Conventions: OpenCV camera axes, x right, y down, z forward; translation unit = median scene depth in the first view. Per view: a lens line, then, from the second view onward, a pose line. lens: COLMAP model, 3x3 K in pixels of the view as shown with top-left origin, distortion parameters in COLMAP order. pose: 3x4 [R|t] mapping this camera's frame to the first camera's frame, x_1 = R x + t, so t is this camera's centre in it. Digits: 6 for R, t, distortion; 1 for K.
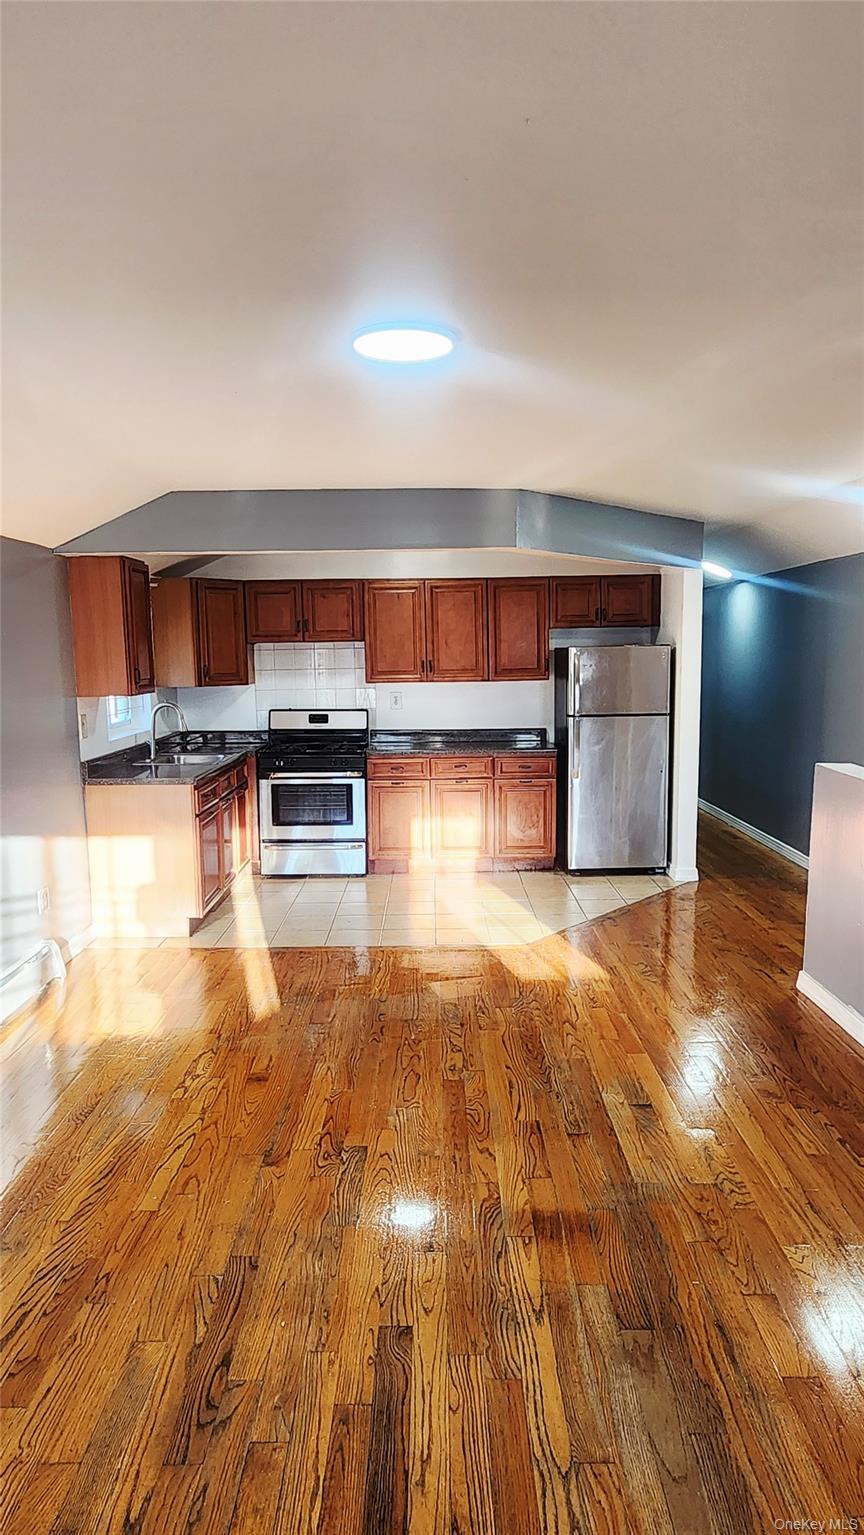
lens RADIAL K [[959.8, 0, 433.5], [0, 959.8, 777.8], [0, 0, 1]] dist [-0.004339, 0.000825]
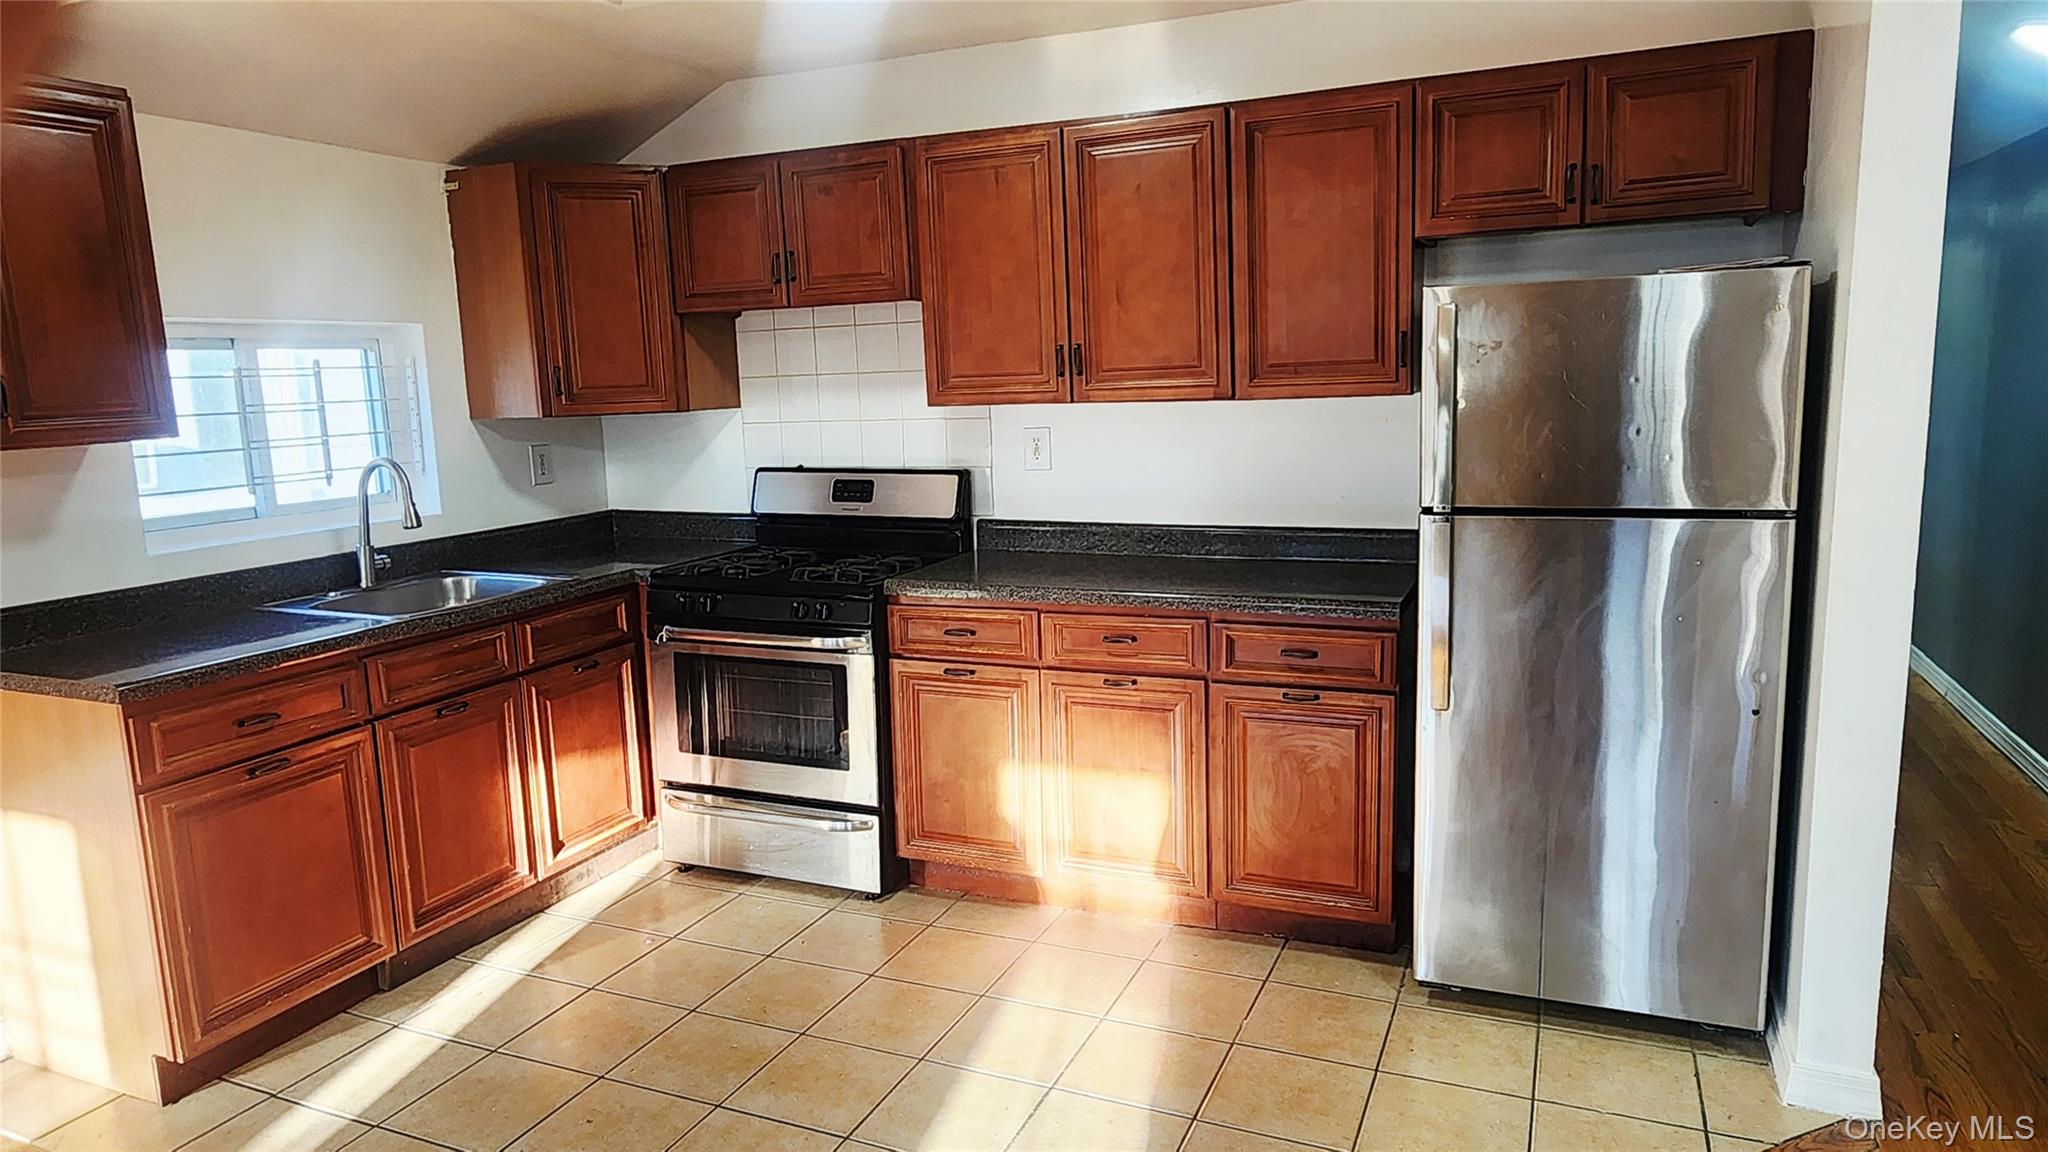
lens RADIAL K [[1275.5, 0, 1005.8], [0, 1275.5, 575.5], [0, 0, 1]] dist [-0.004346, 0.002778]
pose [[0.911620, 0.048264, -0.408192, 0.182820], [-0.031833, 0.998390, 0.046953, -0.056595], [0.409801, -0.029809, 0.911688, 0.548769]]
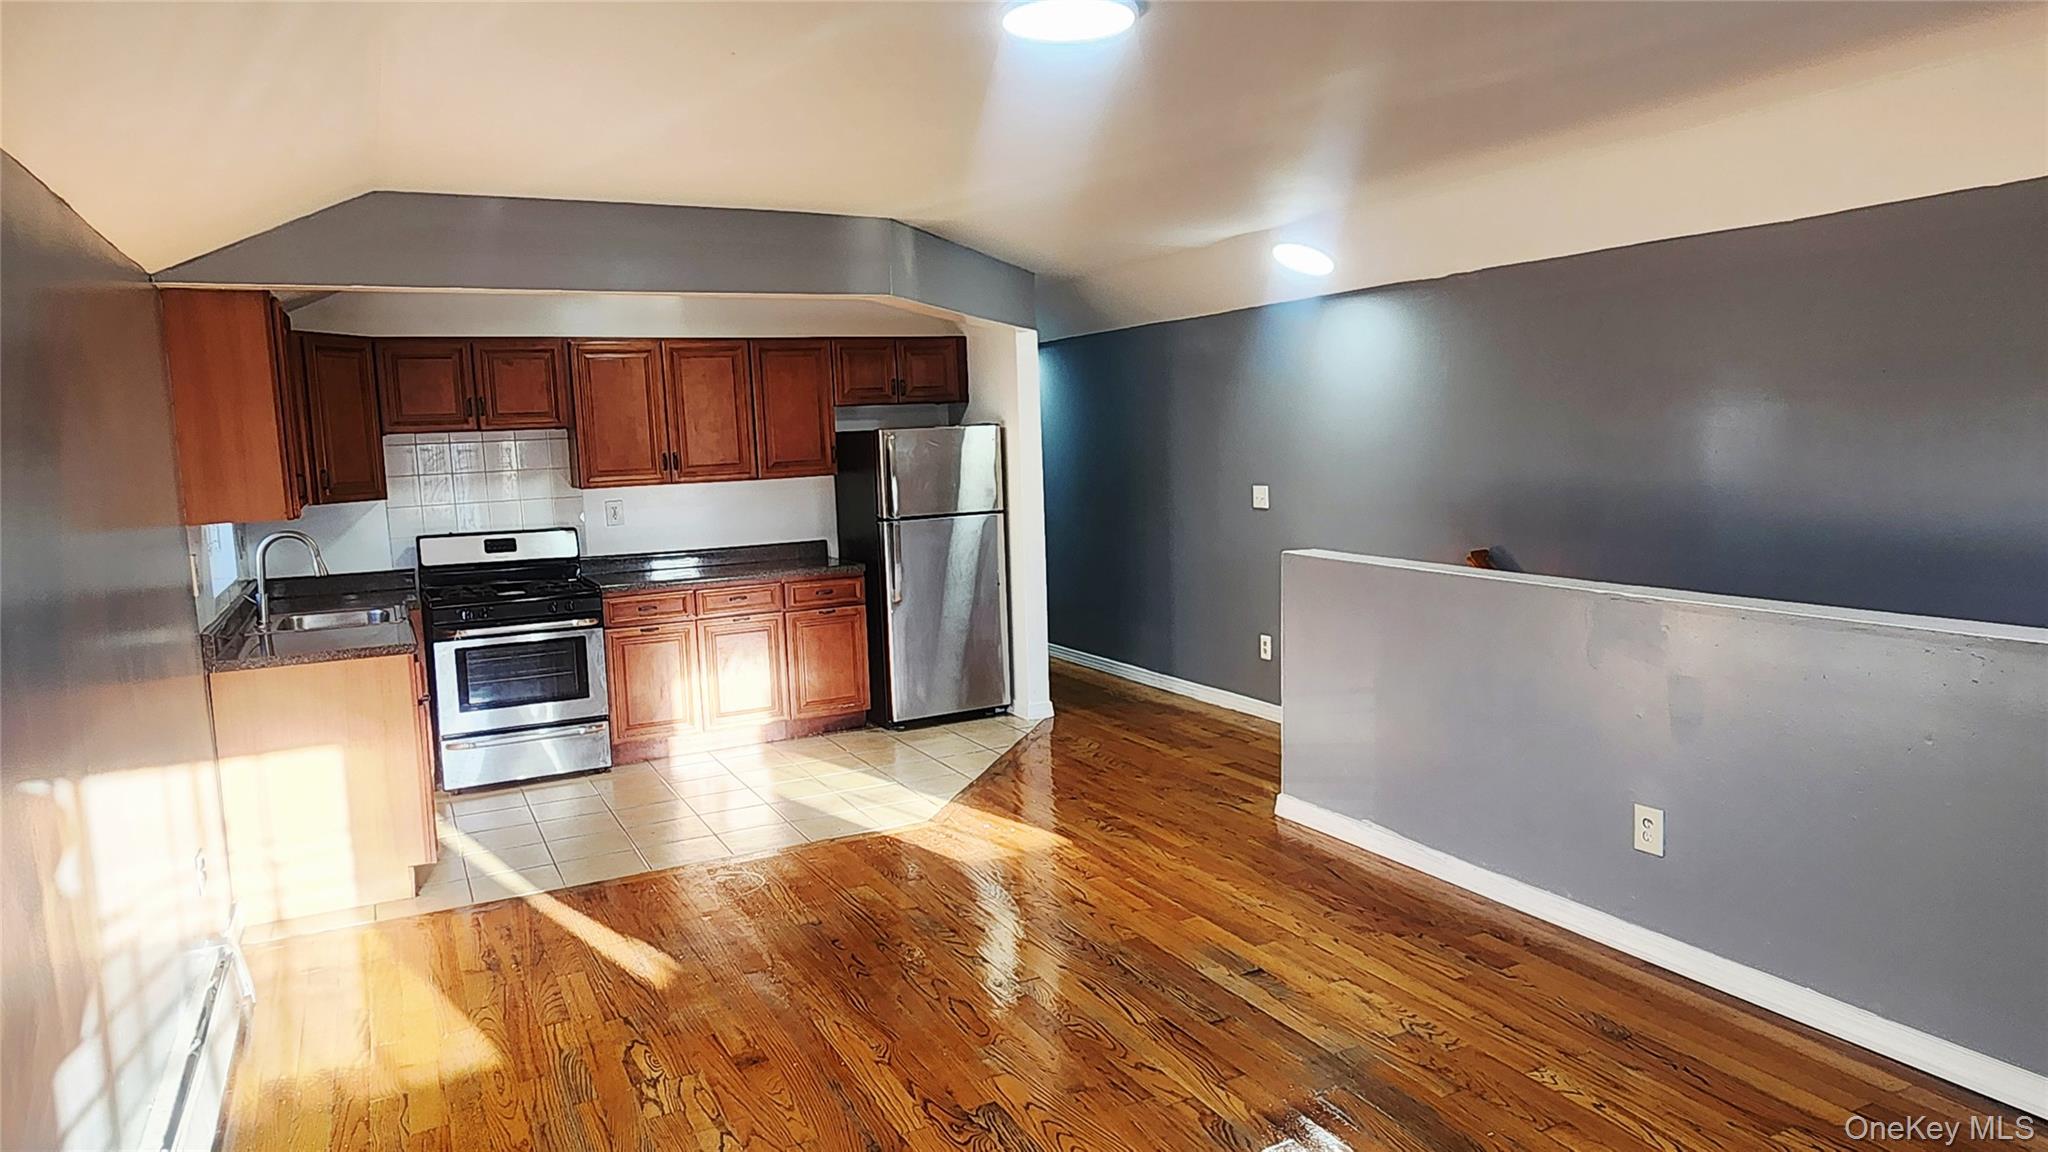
lens RADIAL K [[1275.5, 0, 1049.8], [0, 1275.5, 562.9], [0, 0, 1]] dist [-0.004346, 0.002778]
pose [[0.885871, -0.068107, 0.458905, -0.200831], [0.086686, 0.996045, -0.019514, 0.000421], [-0.455761, 0.057068, 0.888271, 0.046318]]
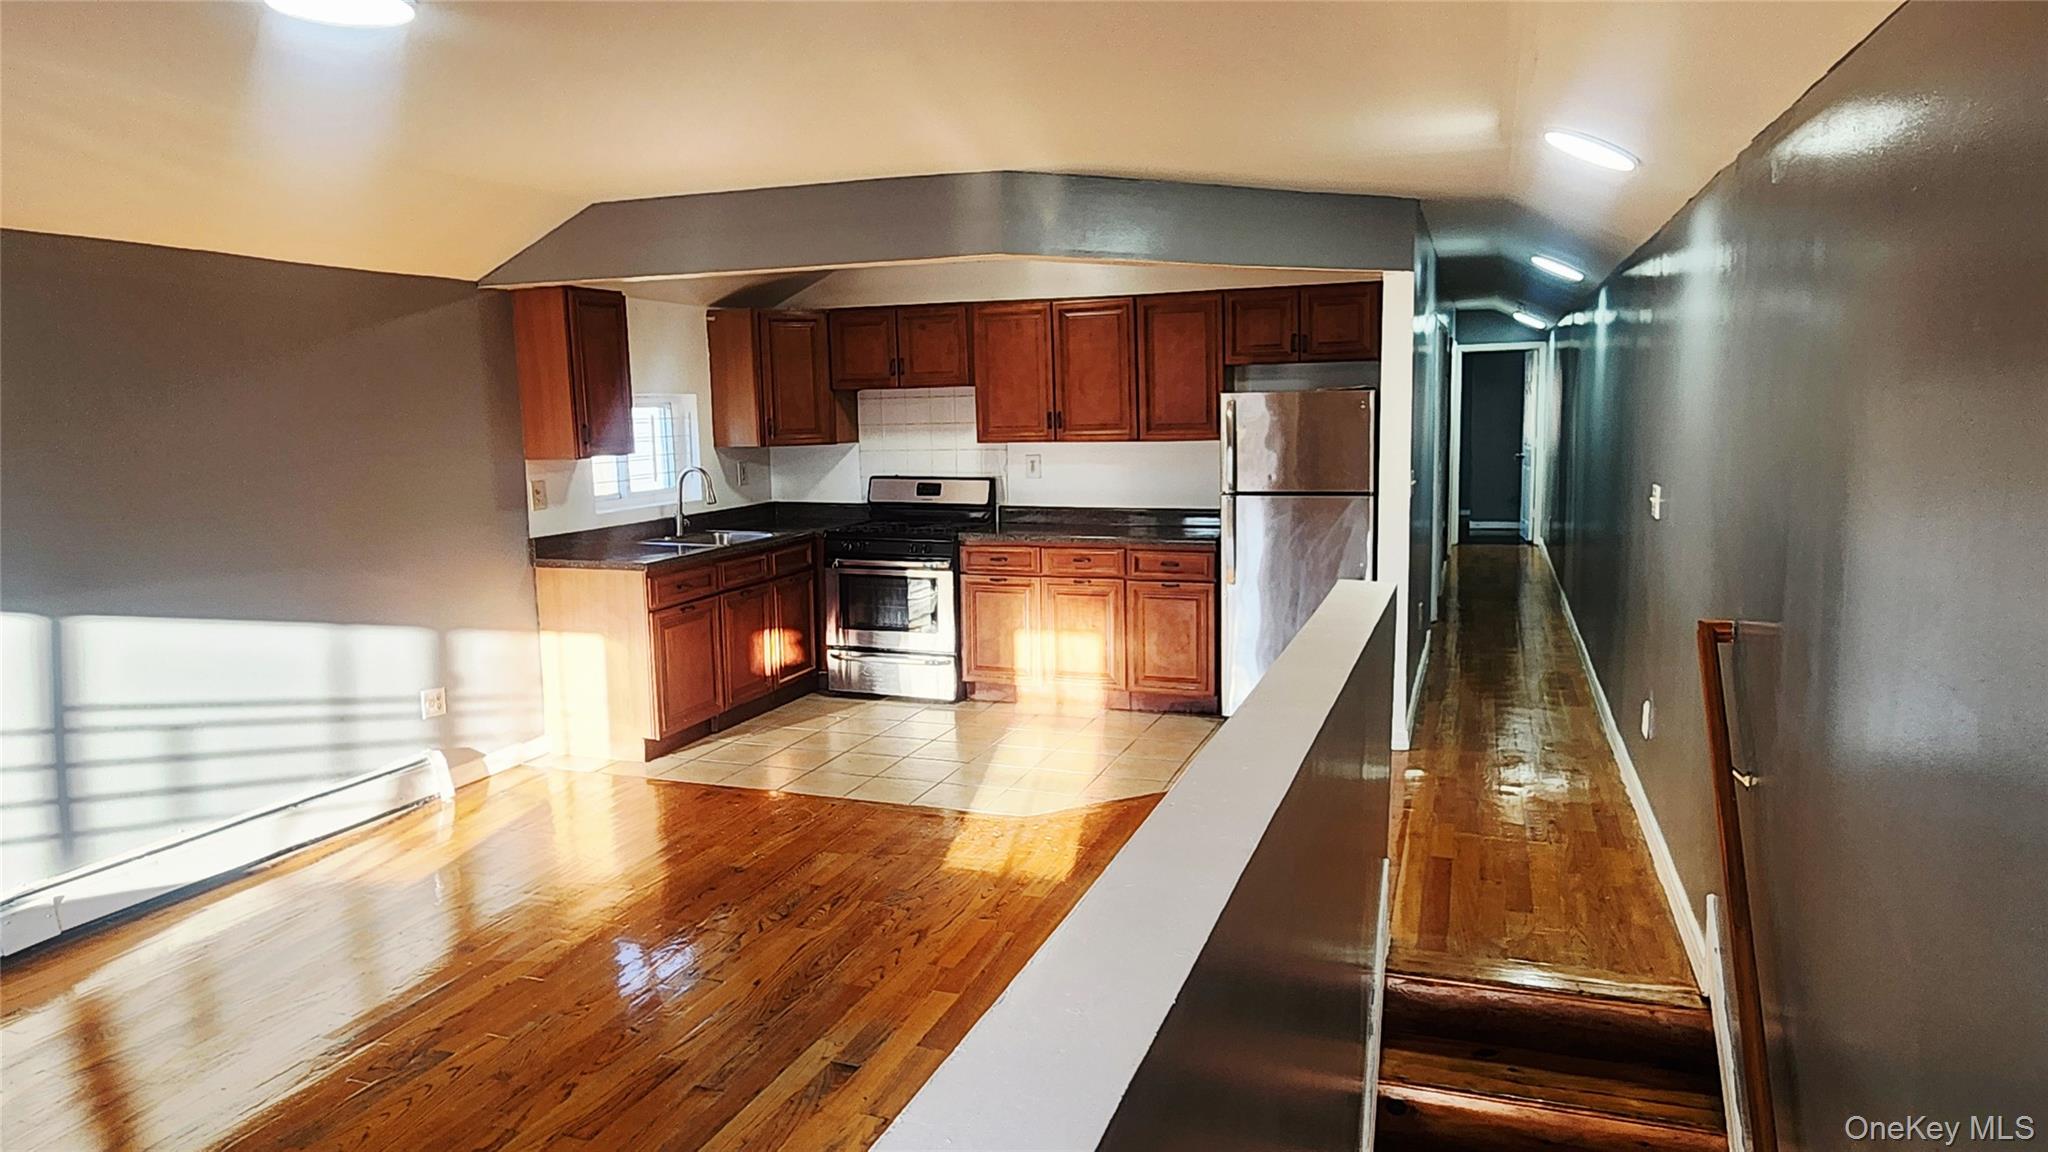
lens RADIAL K [[1275.5, 0, 1018.5], [0, 1275.5, 574.3], [0, 0, 1]] dist [-0.004346, 0.002778]
pose [[0.938589, 0.040023, -0.342708, 0.310406], [-0.036778, 0.999196, 0.015964, -0.014830], [0.343071, -0.002379, 0.939306, 0.089919]]
